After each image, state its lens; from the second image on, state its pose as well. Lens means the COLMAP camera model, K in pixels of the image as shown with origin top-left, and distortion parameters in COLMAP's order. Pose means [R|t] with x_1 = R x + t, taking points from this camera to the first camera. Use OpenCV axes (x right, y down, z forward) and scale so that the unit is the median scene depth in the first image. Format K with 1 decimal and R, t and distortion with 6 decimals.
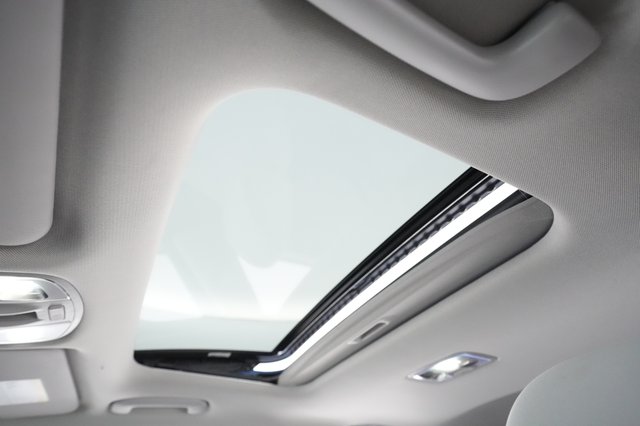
lens RADIAL K [[359.6, 0, 320.0], [0, 359.6, 213.0], [0, 0, 1]] dist [0.002372, 0.000595]
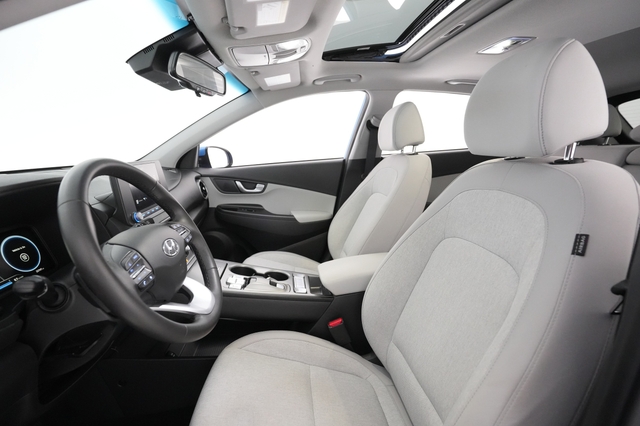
lens RADIAL K [[321.7, 0, 320.0], [0, 321.7, 213.0], [0, 0, 1]] dist [-0.000036, 0.000017]
pose [[0.942507, 0.058257, -0.329070, 0.077306], [0.225682, 0.615280, 0.755313, -0.347297], [0.246473, -0.786153, 0.566758, -0.561533]]
